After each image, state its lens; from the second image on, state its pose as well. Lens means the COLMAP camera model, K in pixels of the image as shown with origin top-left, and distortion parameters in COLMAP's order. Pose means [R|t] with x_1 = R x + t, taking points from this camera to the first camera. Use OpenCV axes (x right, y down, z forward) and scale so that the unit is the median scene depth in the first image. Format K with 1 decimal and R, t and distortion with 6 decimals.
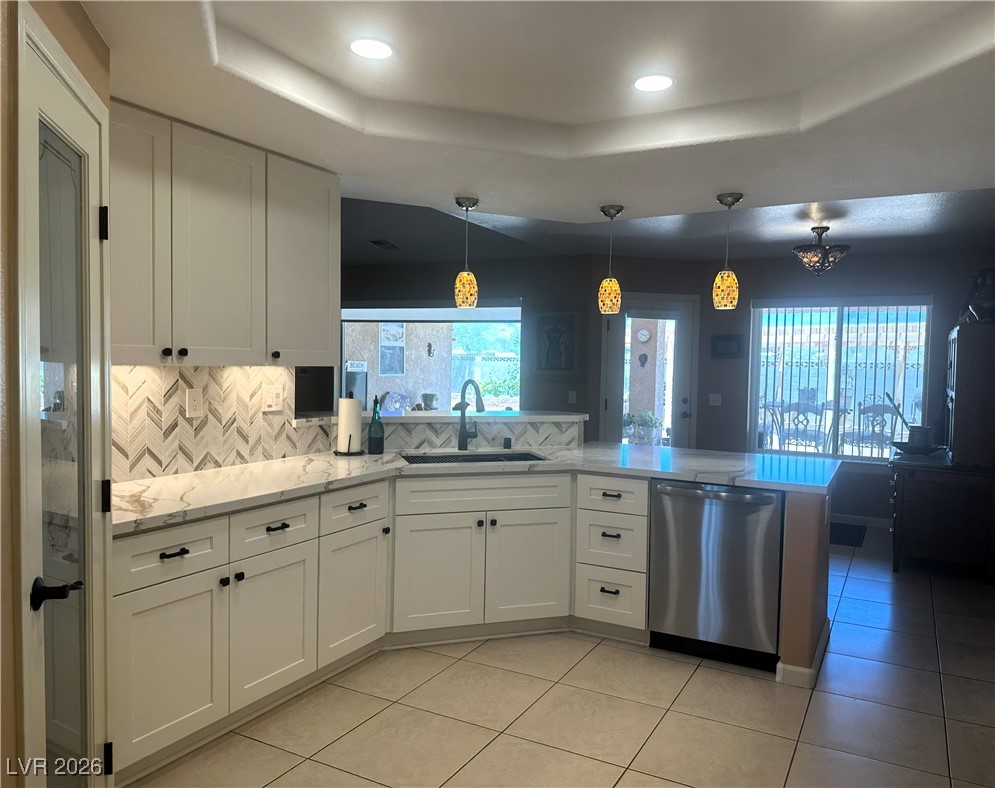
lens RADIAL K [[730.3, 0, 519.7], [0, 730.3, 395.5], [0, 0, 1]] dist [0.174377, -0.351132]
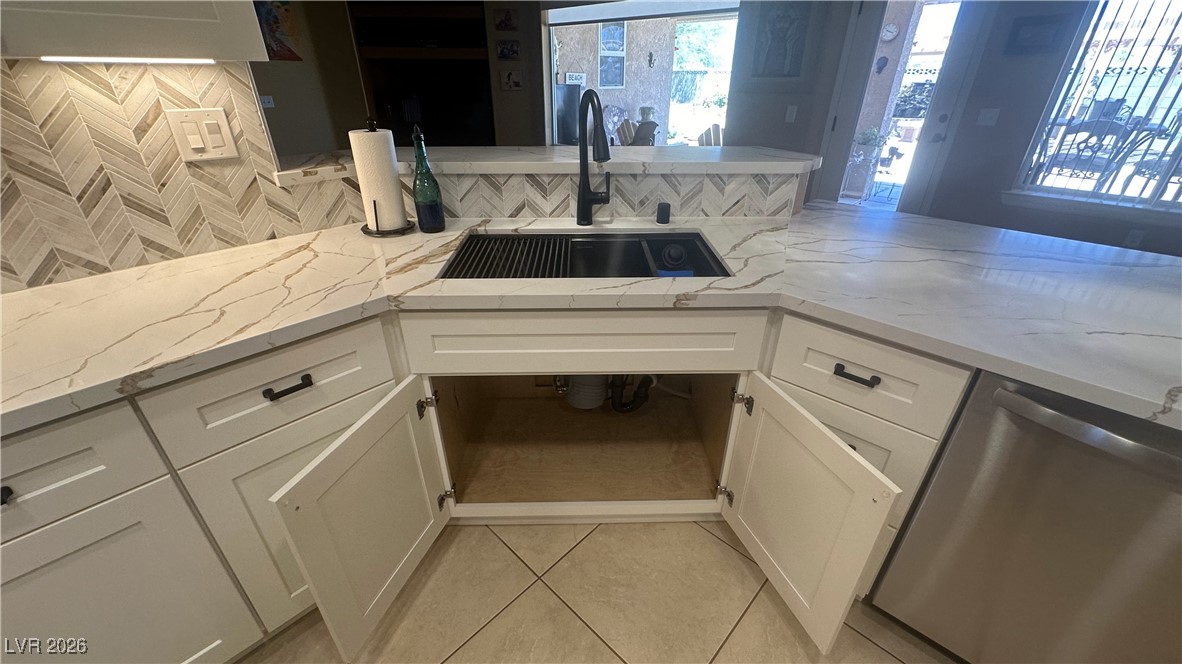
lens RADIAL K [[471.8, 0, 588.9], [0, 471.8, 333.4], [0, 0, 1]] dist [-0.001675, -0.000242]
pose [[0.958443, 0.120428, -0.258620, 0.038836], [0.004293, 0.900344, 0.435158, -0.013161], [0.285252, -0.418184, 0.862411, 0.698036]]
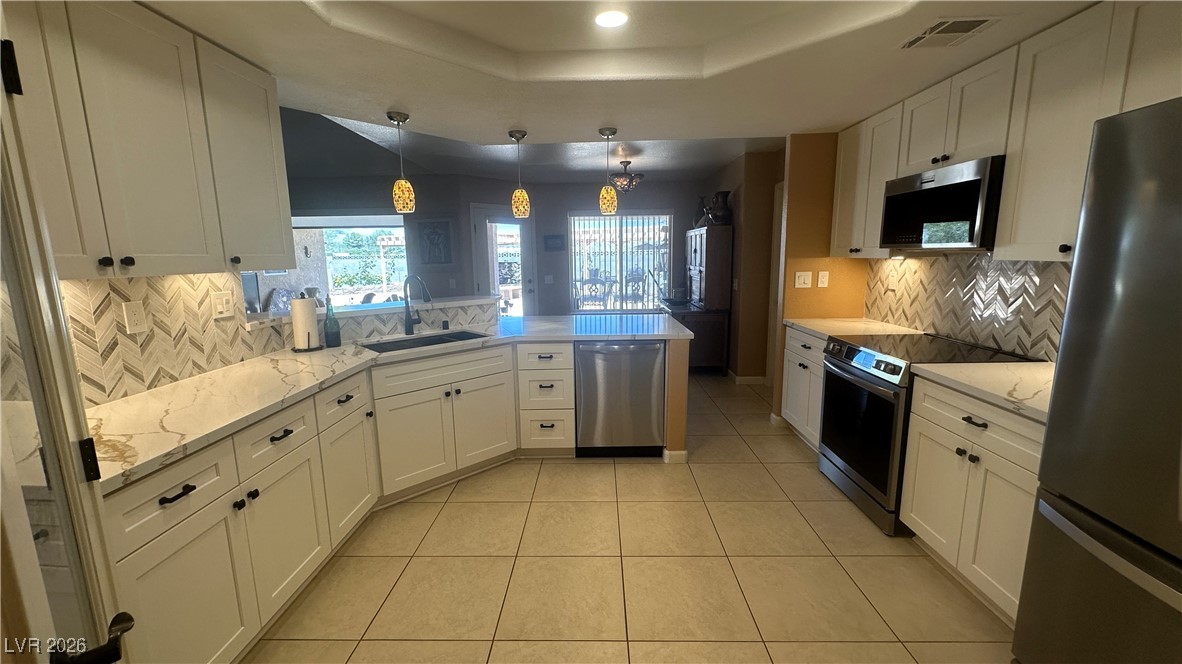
lens RADIAL K [[471.8, 0, 588.9], [0, 471.8, 333.4], [0, 0, 1]] dist [-0.001675, -0.000242]
pose [[0.895044, -0.107098, 0.432928, -0.164280], [0.054975, 0.989829, 0.131209, -0.013310], [-0.442577, -0.093638, 0.891828, 0.205459]]
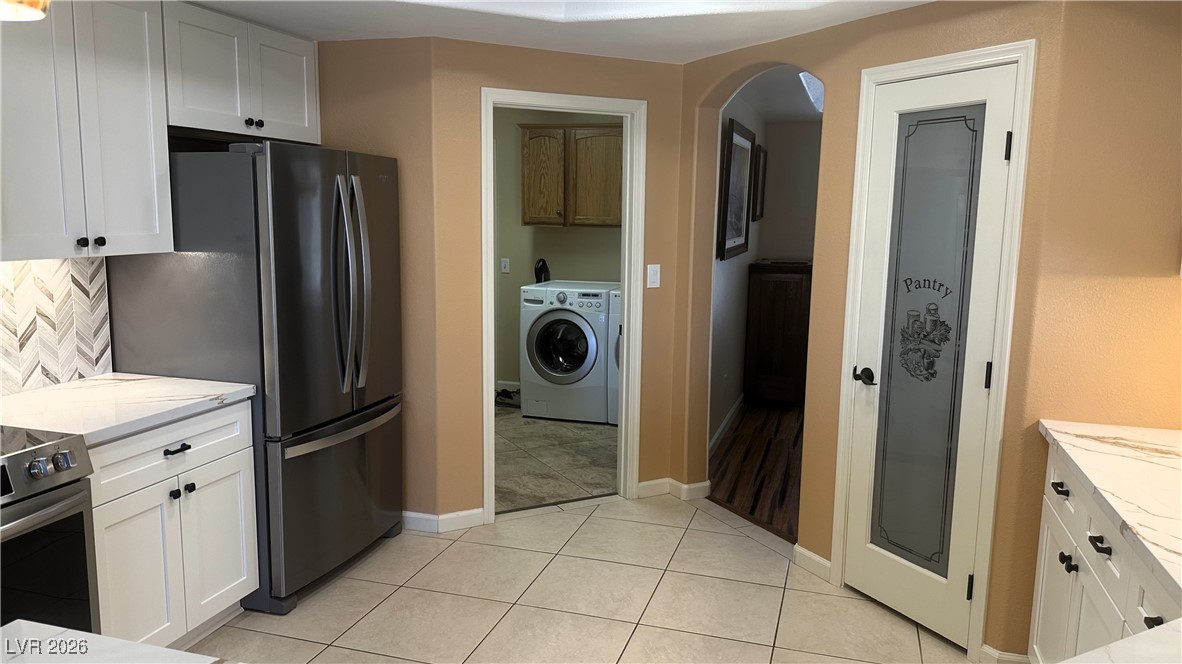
lens RADIAL K [[846.4, 0, 584.4], [0, 846.4, 334.9], [0, 0, 1]] dist [0.110145, -0.177820]
pose [[-0.984185, -0.007579, -0.176981, 0.183551], [-0.041682, 0.980940, 0.189786, -0.088272], [0.172169, 0.194161, -0.965743, 1.215711]]
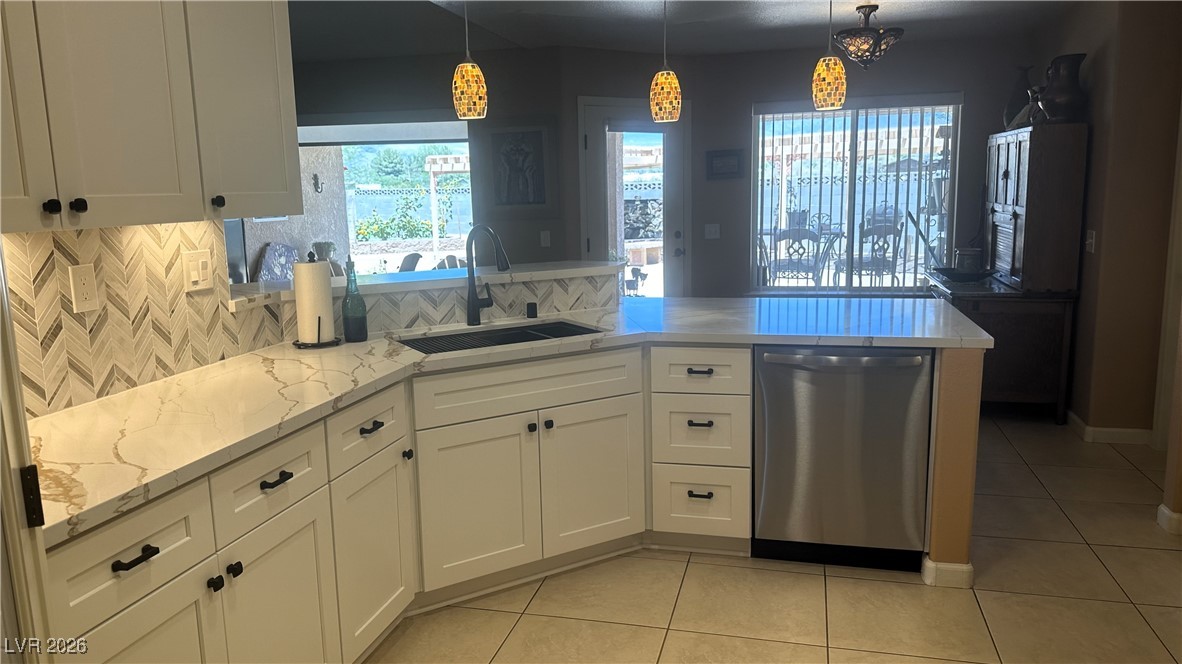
lens RADIAL K [[846.4, 0, 584.4], [0, 846.4, 334.9], [0, 0, 1]] dist [0.110145, -0.177820]
pose [[0.973357, -0.082304, 0.214015, -0.165595], [0.055629, 0.990237, 0.127813, -0.016592], [-0.222445, -0.112502, 0.968433, 0.194650]]
